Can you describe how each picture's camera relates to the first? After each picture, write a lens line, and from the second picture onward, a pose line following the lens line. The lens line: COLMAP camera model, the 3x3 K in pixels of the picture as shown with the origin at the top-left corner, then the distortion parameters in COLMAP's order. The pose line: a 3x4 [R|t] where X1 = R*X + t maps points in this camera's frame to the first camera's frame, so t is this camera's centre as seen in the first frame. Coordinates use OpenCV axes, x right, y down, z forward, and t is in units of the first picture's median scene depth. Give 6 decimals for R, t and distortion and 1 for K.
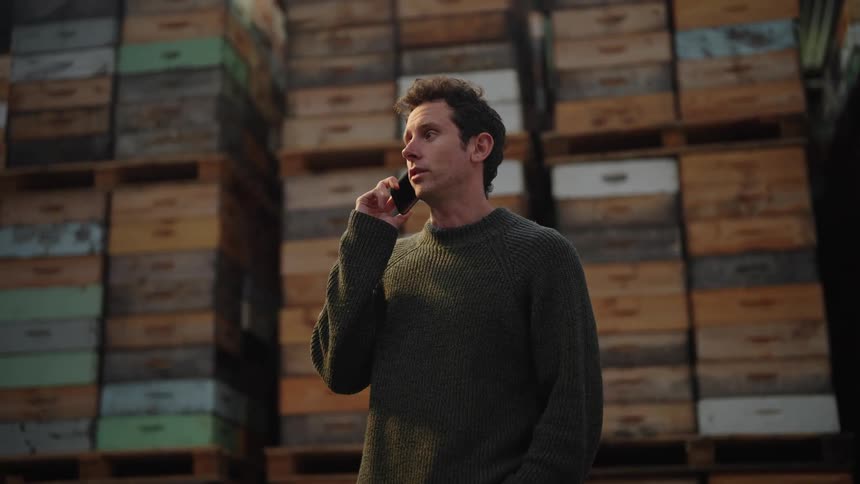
lens RADIAL K [[1205.6, 0, 430.0], [0, 1205.6, 242.0], [0, 0, 1]] dist [-0.171772, 1.173822]
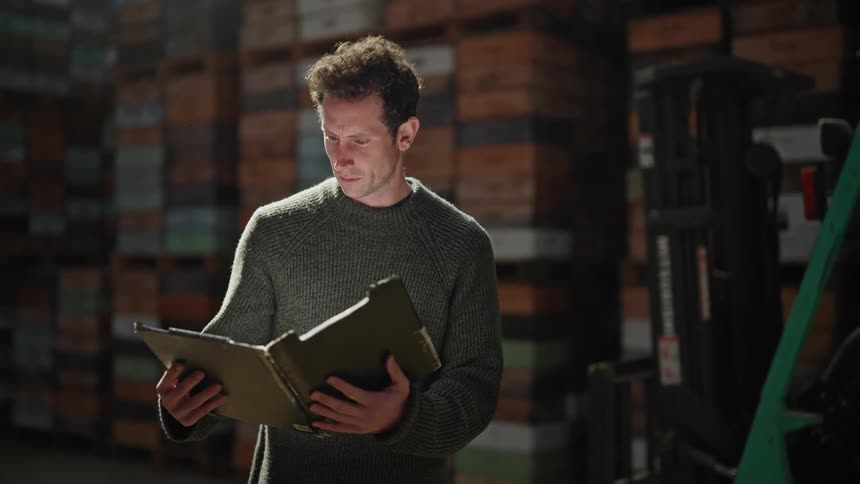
lens RADIAL K [[1200.0, 0, 425.7], [0, 1200.0, 242.5], [0, 0, 1]] dist [-0.141461, 0.969087]
pose [[0.863788, 0.012234, -0.503707, 0.820916], [0.131807, 0.959406, 0.249333, -0.188250], [0.486310, -0.281762, 0.827111, -0.149063]]
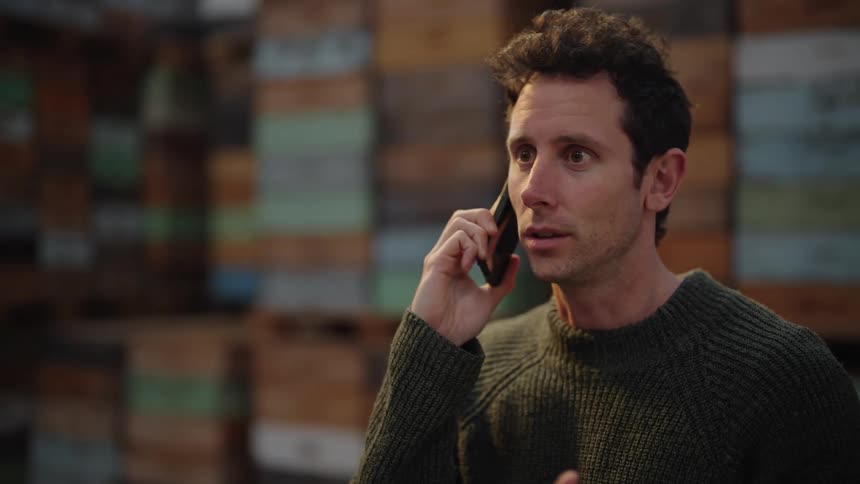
lens RADIAL K [[1200.0, 0, 425.7], [0, 1200.0, 242.5], [0, 0, 1]] dist [-0.141461, 0.969087]
pose [[0.931478, 0.014113, -0.363523, 0.065655], [0.089019, 0.960029, 0.265368, -0.094365], [0.352737, -0.279545, 0.892990, 0.258597]]
